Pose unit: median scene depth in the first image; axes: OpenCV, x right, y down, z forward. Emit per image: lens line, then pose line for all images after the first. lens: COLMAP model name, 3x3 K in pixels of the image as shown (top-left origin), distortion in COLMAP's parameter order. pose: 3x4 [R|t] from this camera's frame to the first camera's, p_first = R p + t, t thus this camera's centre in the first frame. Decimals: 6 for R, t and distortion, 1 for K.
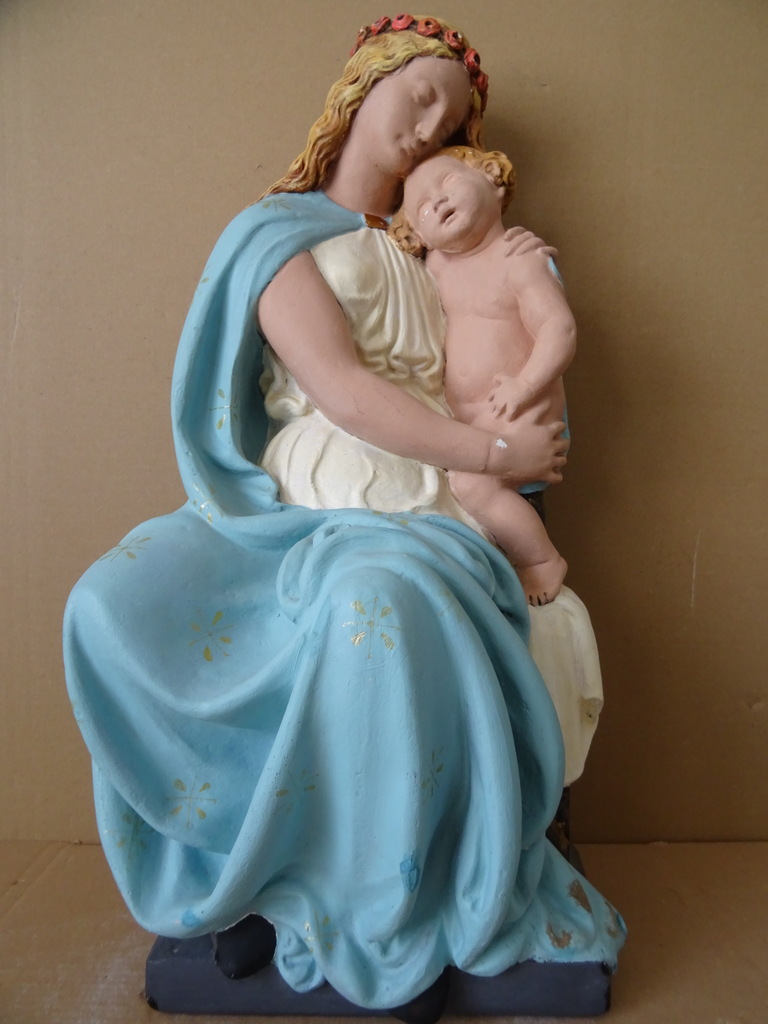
lens RADIAL K [[727.1, 0, 381.9], [0, 727.1, 510.3], [0, 0, 1]] dist [0.001593, -0.001693]
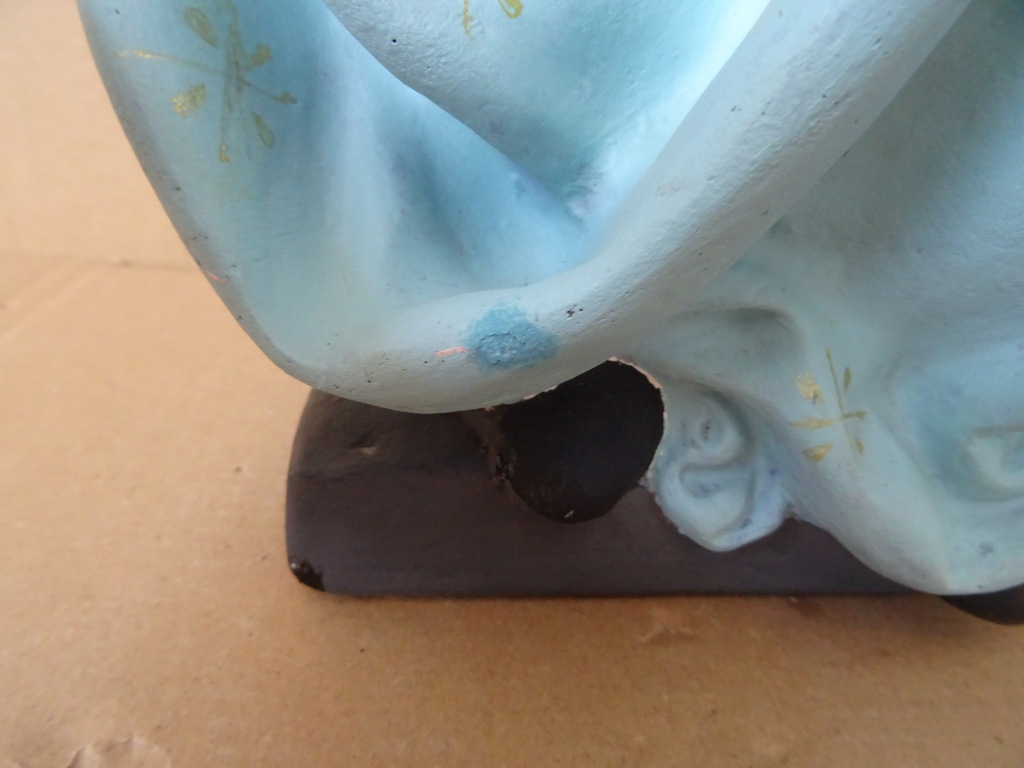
lens RADIAL K [[728.4, 0, 509.8], [0, 728.4, 377.5], [0, 0, 1]] dist [0.002431, -0.002248]
pose [[0.981467, 0.033764, 0.188633, -0.252968], [-0.106992, 0.913193, 0.393233, 0.378853], [-0.158982, -0.406127, 0.899881, 0.608594]]
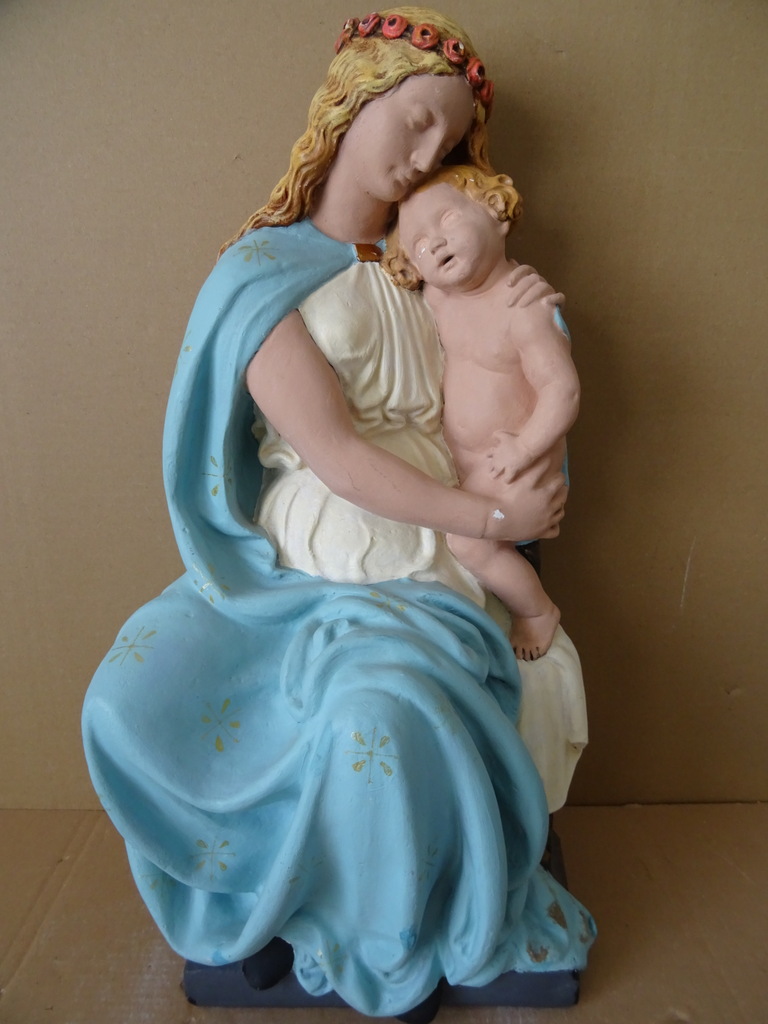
lens RADIAL K [[728.7, 0, 380.0], [0, 728.7, 507.6], [0, 0, 1]] dist [0.002090, 0.004333]
pose [[0.999883, -0.014335, -0.005353, 0.007450], [0.015198, 0.971064, 0.238335, -0.332945], [0.001782, -0.238388, 0.971168, 0.032856]]
